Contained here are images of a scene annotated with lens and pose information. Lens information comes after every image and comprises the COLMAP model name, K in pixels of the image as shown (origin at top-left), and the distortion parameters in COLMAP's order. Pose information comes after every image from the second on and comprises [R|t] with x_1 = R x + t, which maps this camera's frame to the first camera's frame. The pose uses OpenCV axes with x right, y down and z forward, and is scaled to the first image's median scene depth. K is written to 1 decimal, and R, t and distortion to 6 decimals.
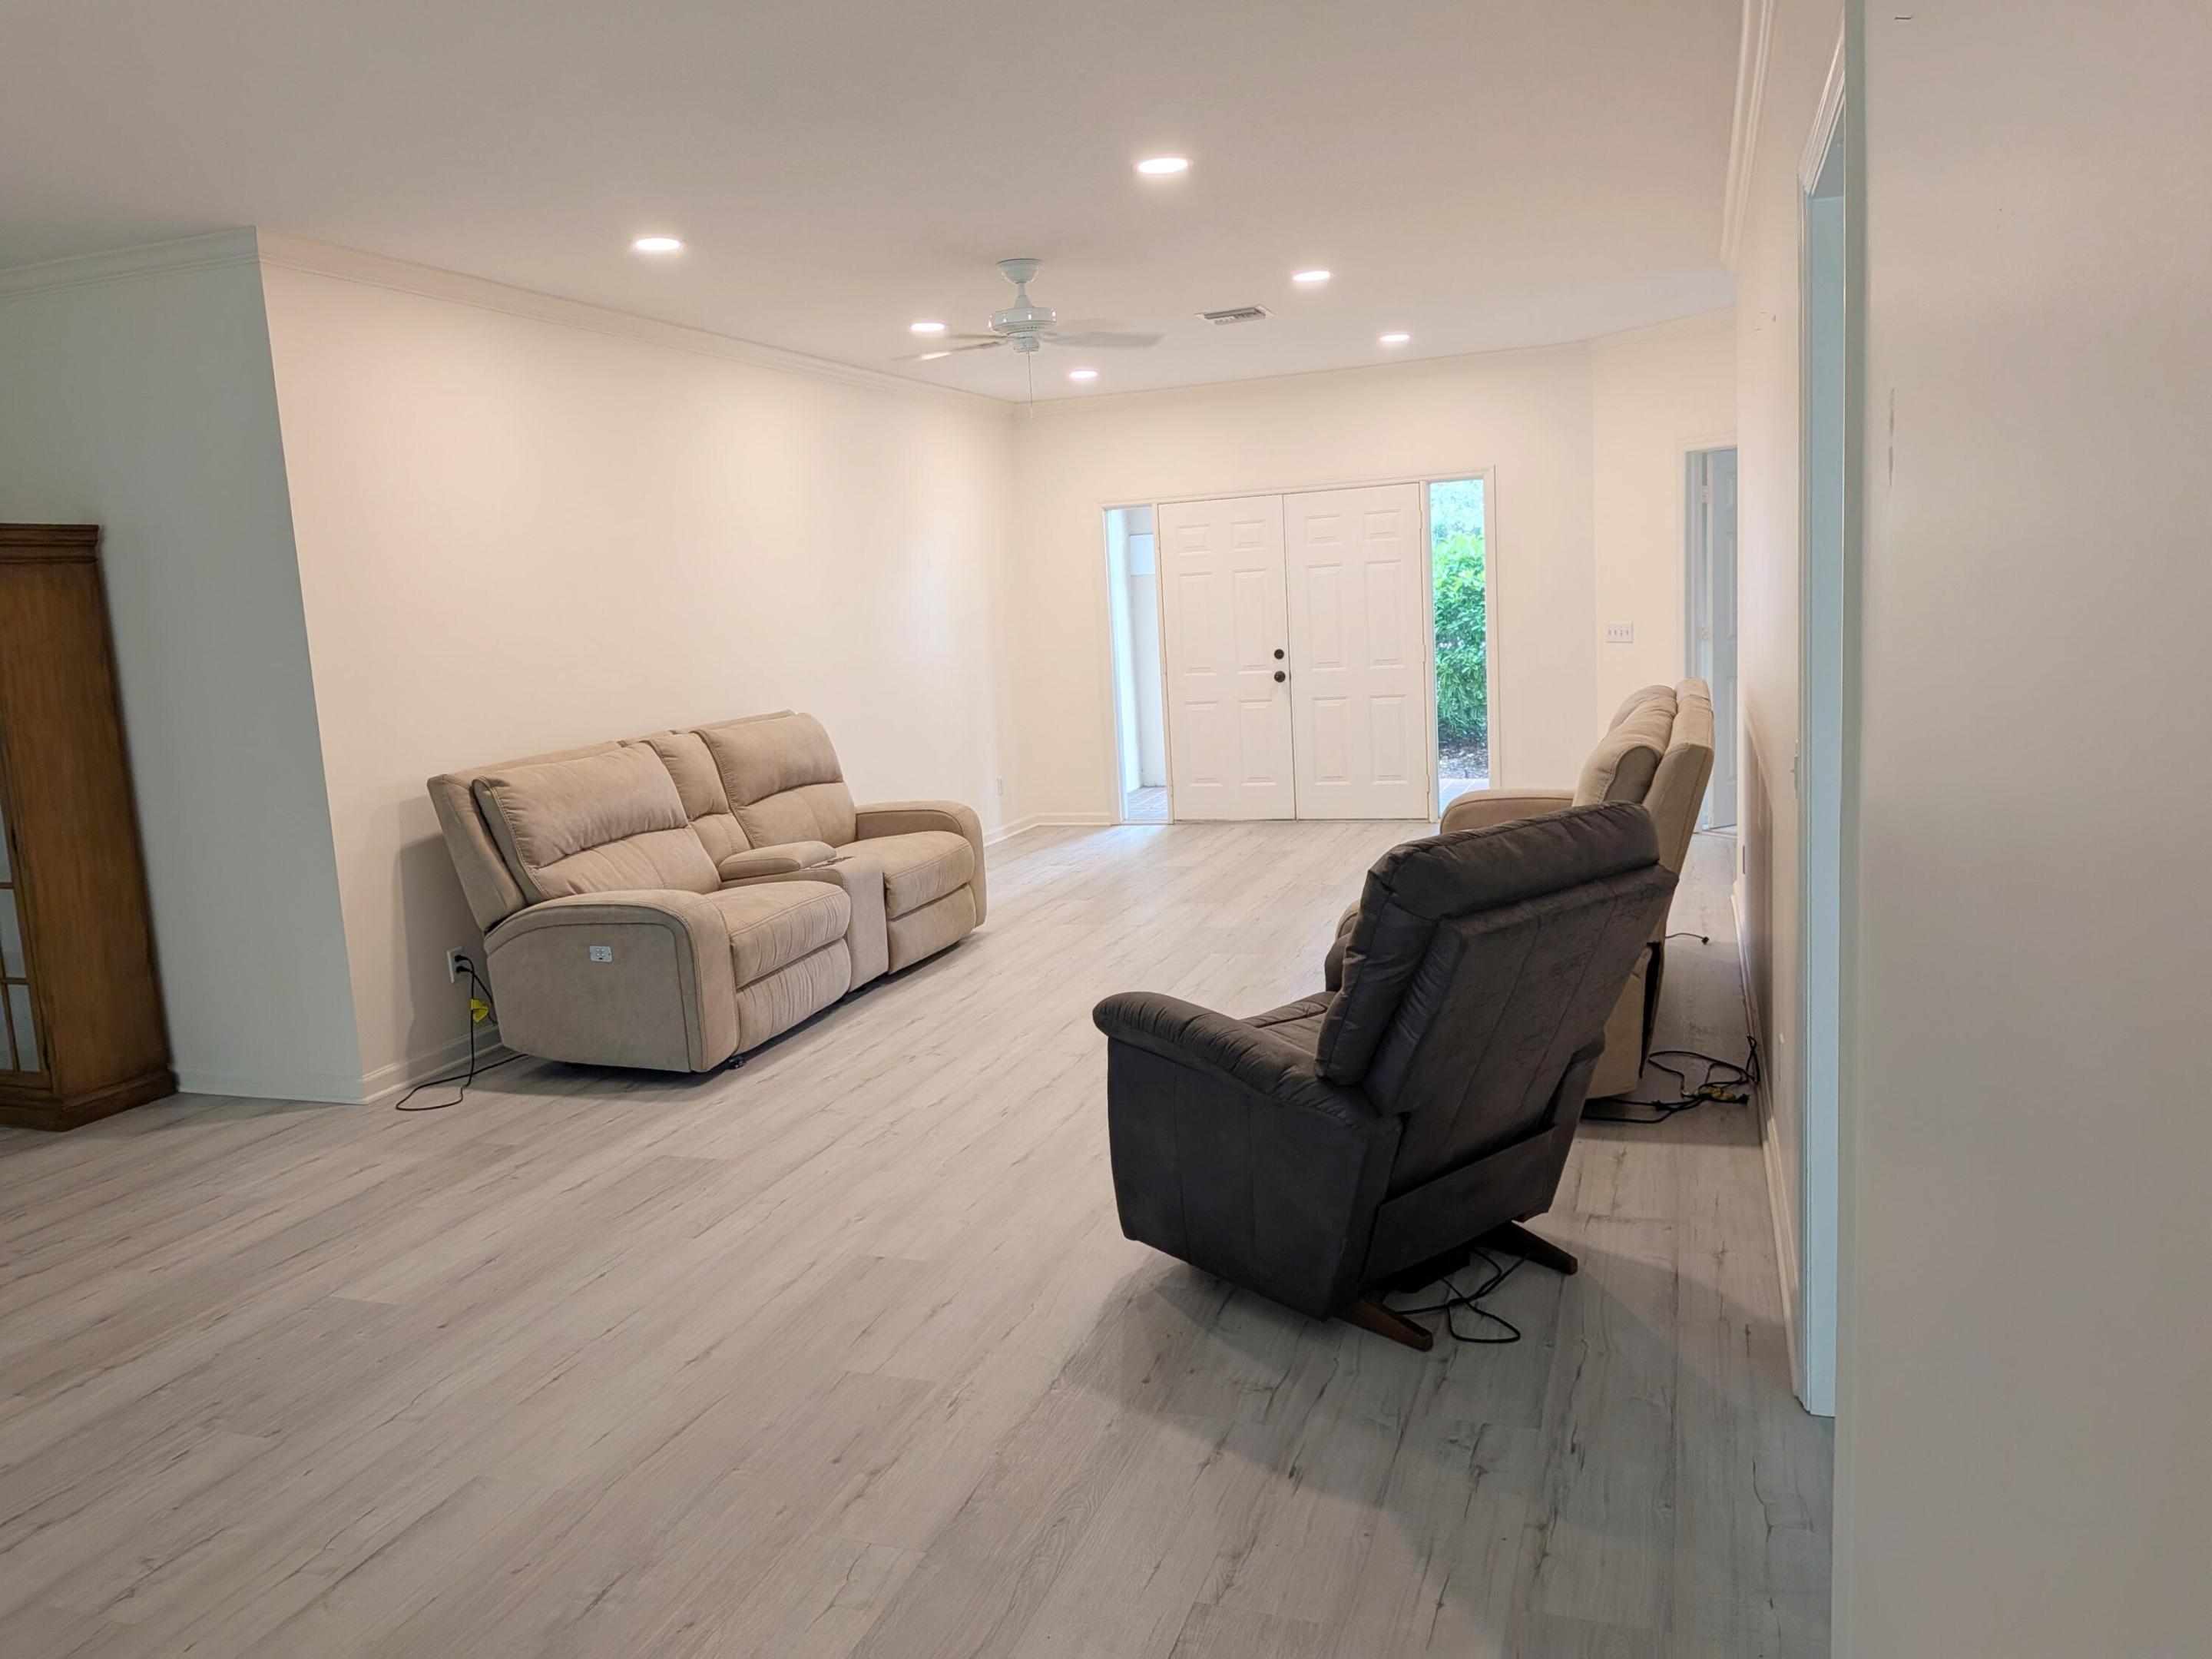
lens RADIAL K [[1608.3, 0, 1095.8], [0, 1608.3, 837.0], [0, 0, 1]] dist [0.045591, -0.036925]
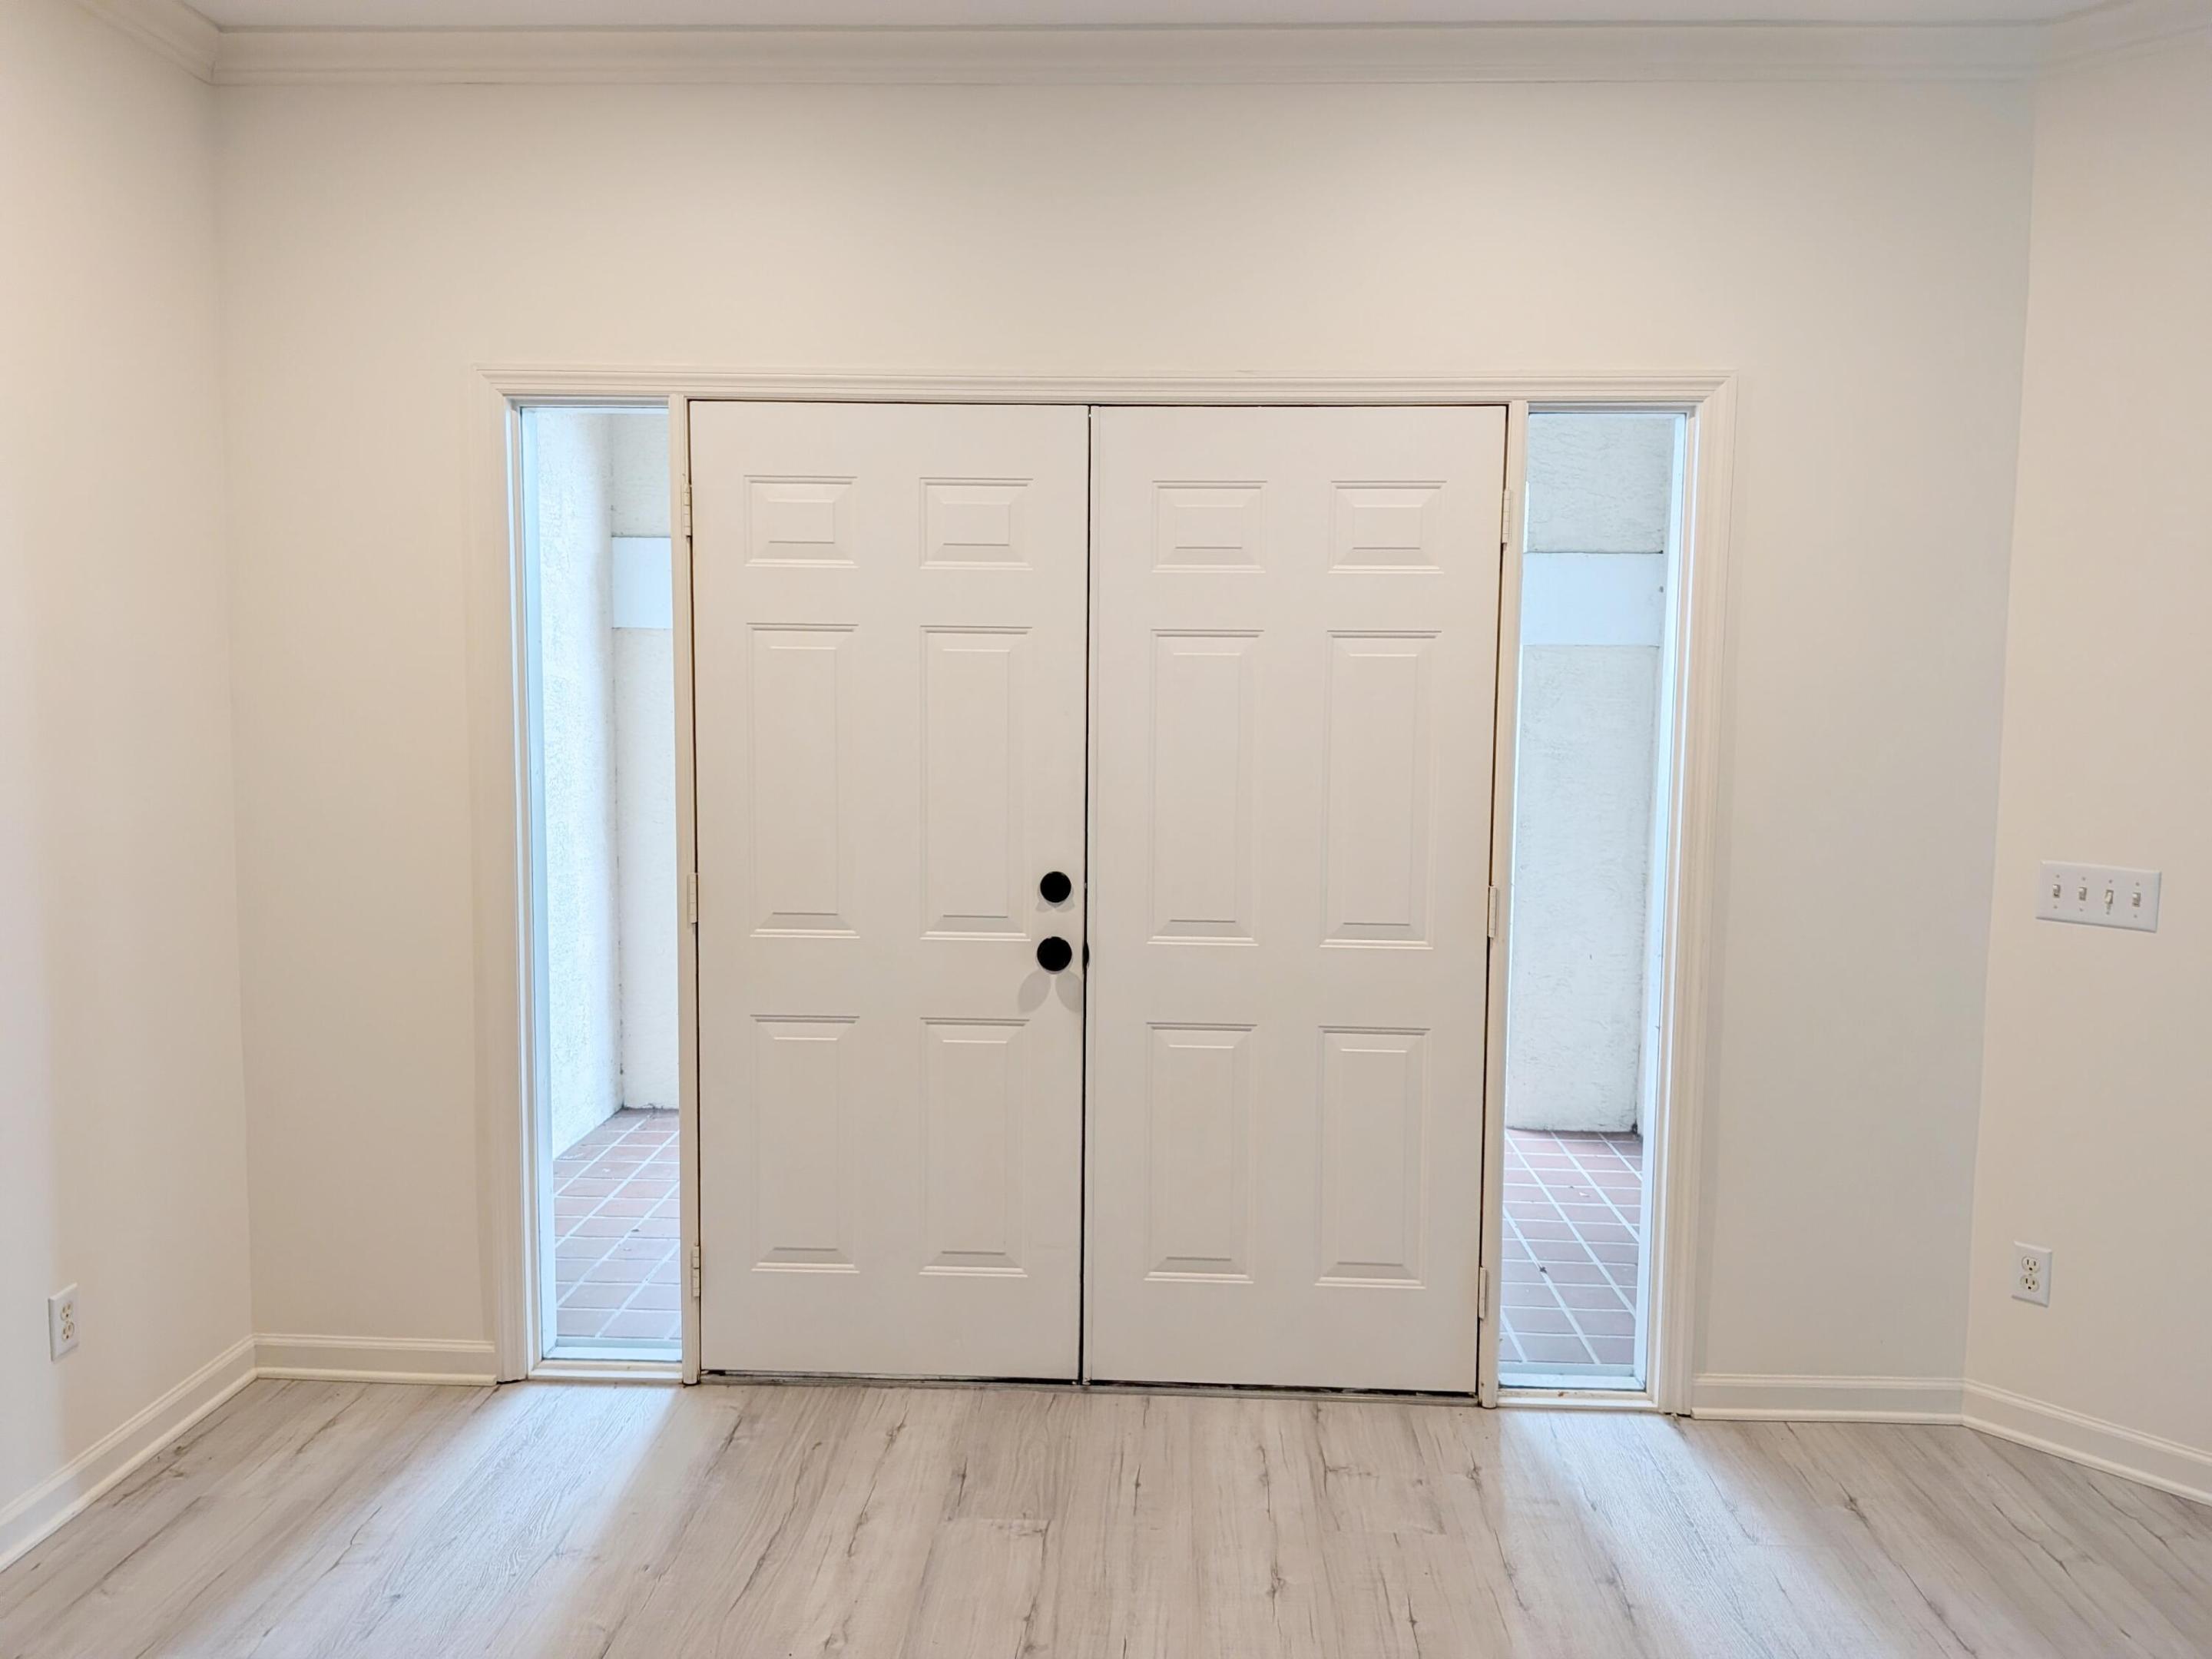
lens RADIAL K [[1608.3, 0, 1110.7], [0, 1608.3, 840.1], [0, 0, 1]] dist [0.045591, -0.036925]
pose [[0.950604, 0.040529, 0.307750, 0.022142], [-0.024341, 0.998119, -0.056262, -0.102406], [-0.309451, 0.045992, 0.949803, 0.666169]]
